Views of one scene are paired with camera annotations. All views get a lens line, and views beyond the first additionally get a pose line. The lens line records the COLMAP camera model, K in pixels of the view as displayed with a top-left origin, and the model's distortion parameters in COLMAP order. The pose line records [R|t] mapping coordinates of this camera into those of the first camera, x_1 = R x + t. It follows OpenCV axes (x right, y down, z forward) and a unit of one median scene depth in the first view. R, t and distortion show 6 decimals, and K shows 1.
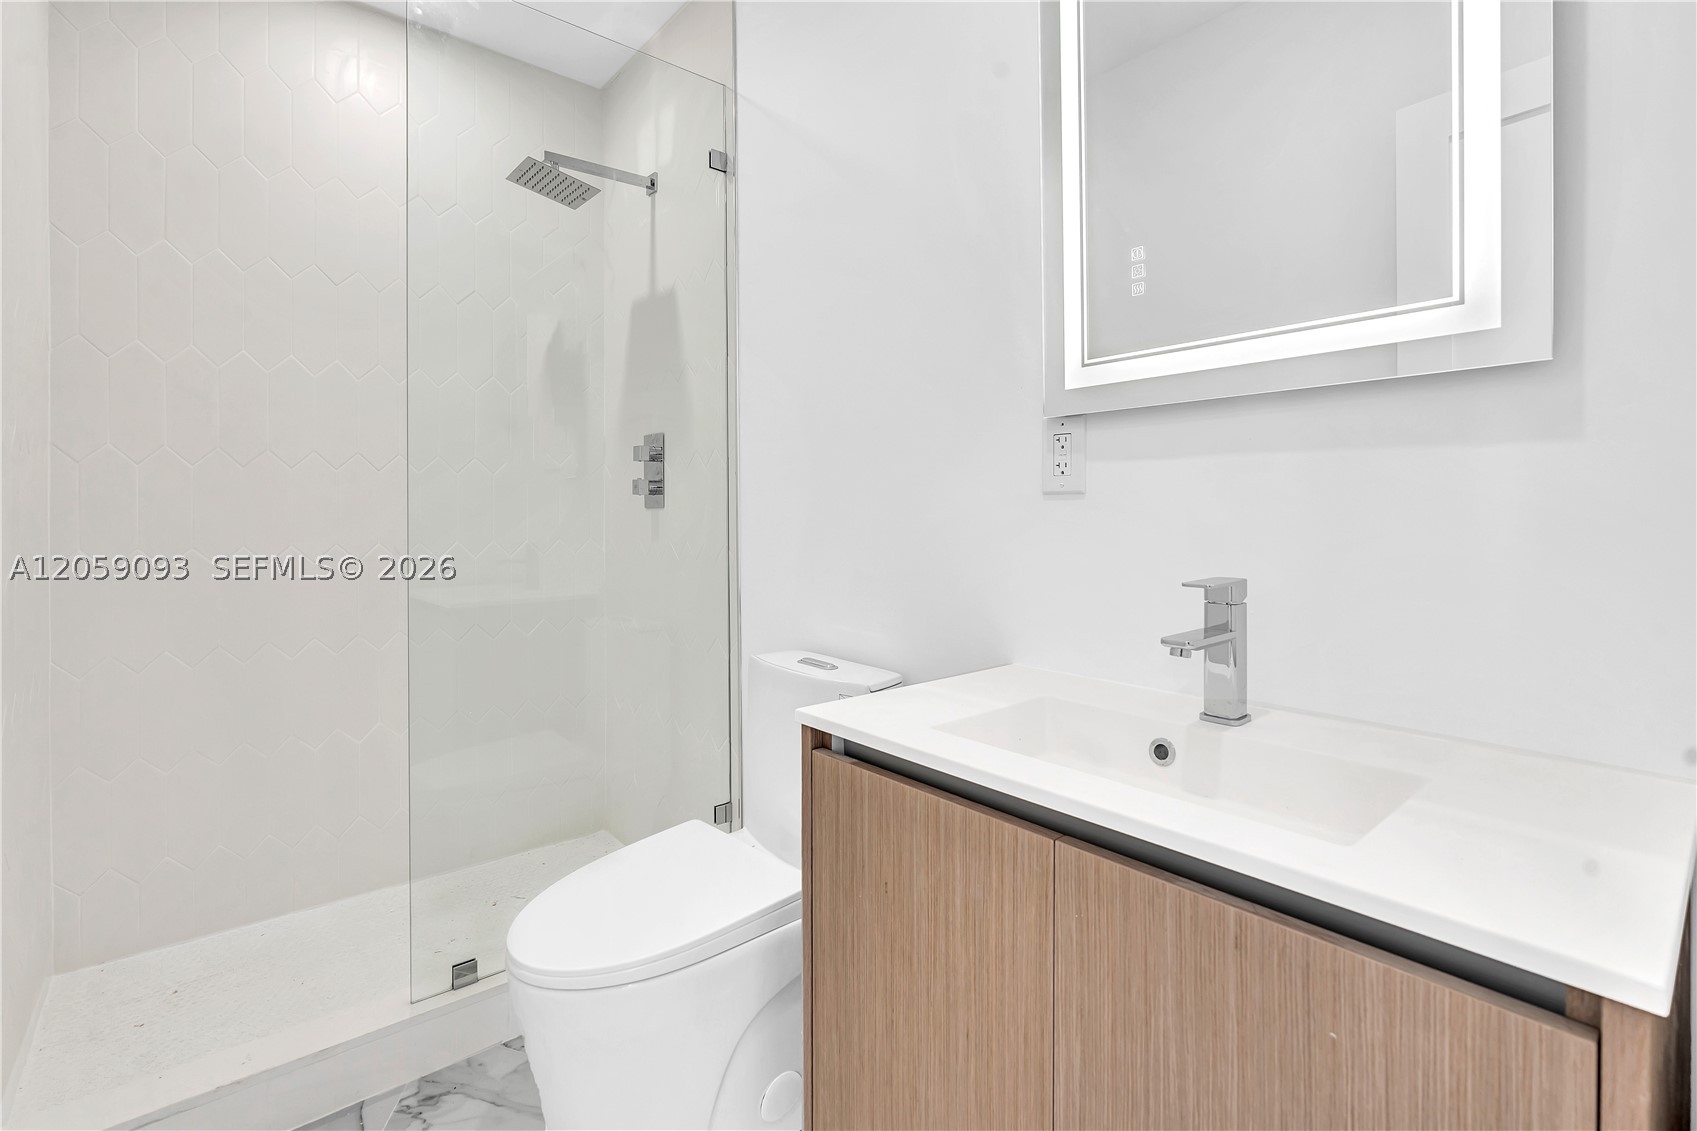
lens RADIAL K [[779.6, 0, 849.6], [0, 779.6, 508.8], [0, 0, 1]] dist [-0.006135, -0.000084]
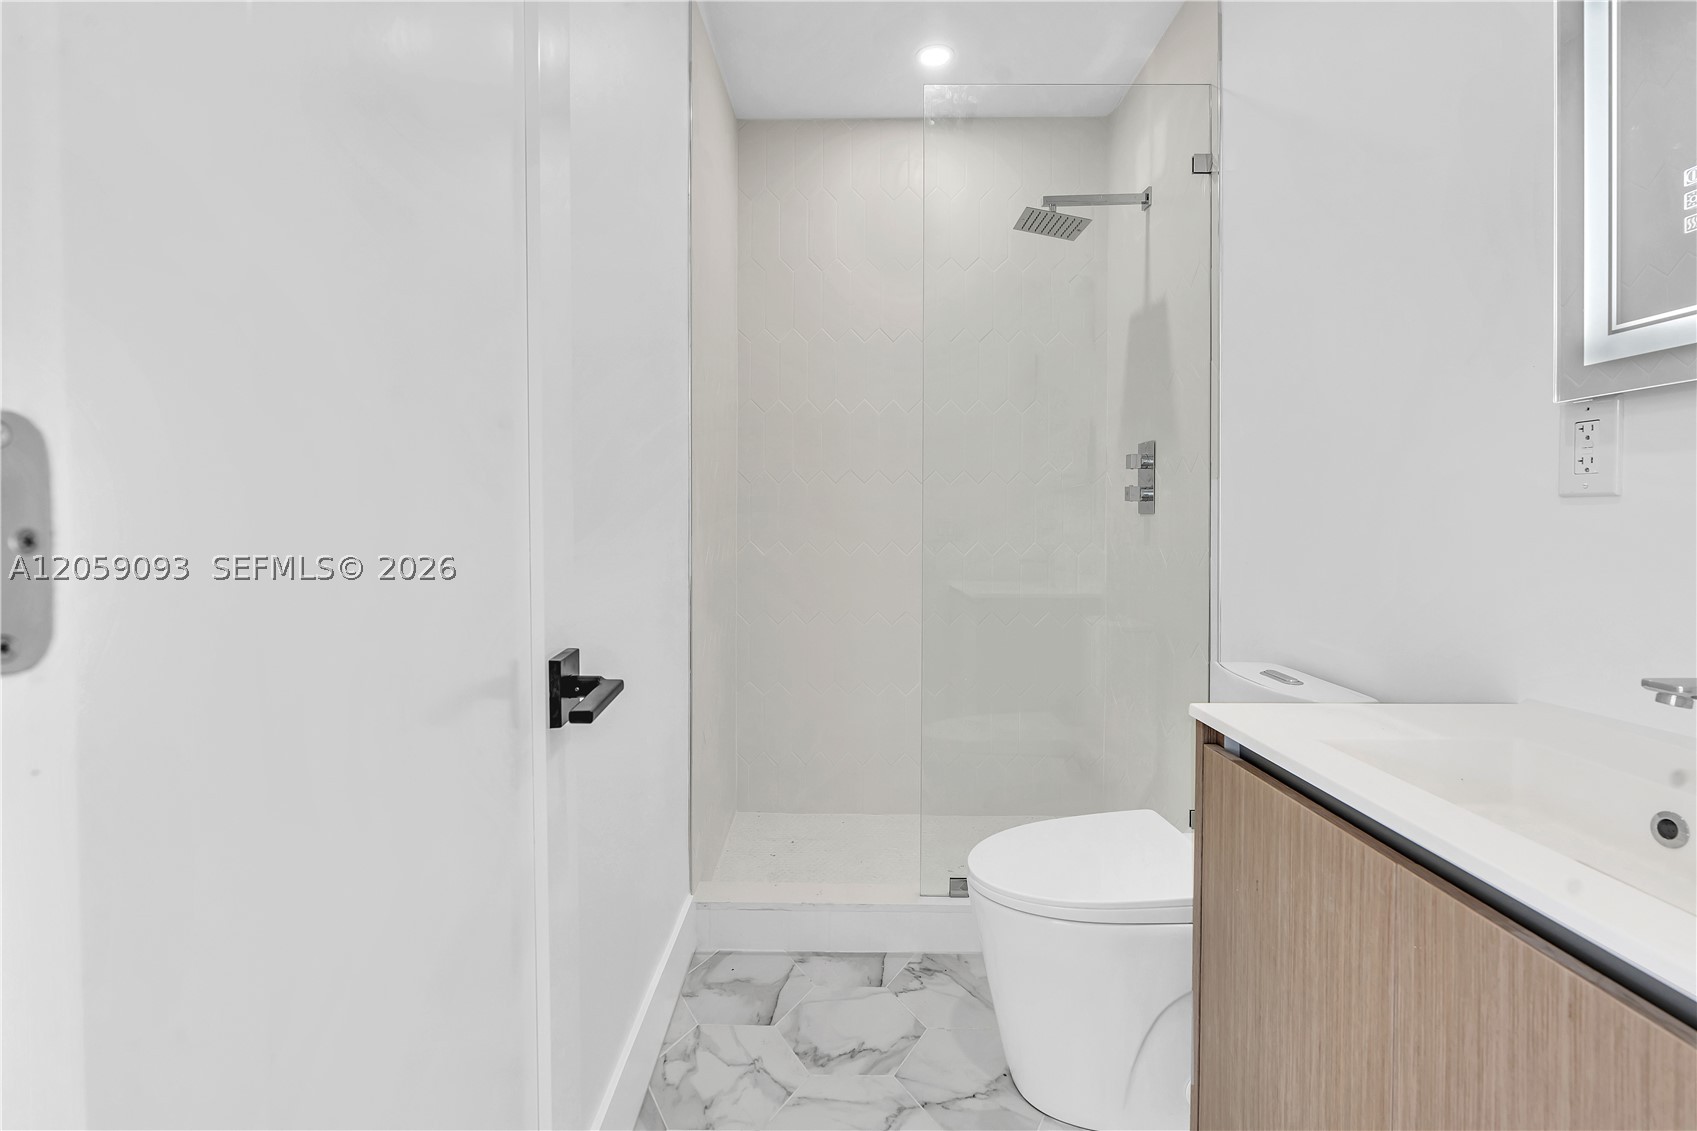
lens RADIAL K [[799.9, 0, 845.6], [0, 799.9, 516.9], [0, 0, 1]] dist [0.000904, 0.000437]
pose [[0.759960, 0.003591, -0.649960, 0.329753], [-0.001537, 0.999992, 0.003728, -0.000540], [0.649968, -0.001834, 0.759959, -0.154488]]
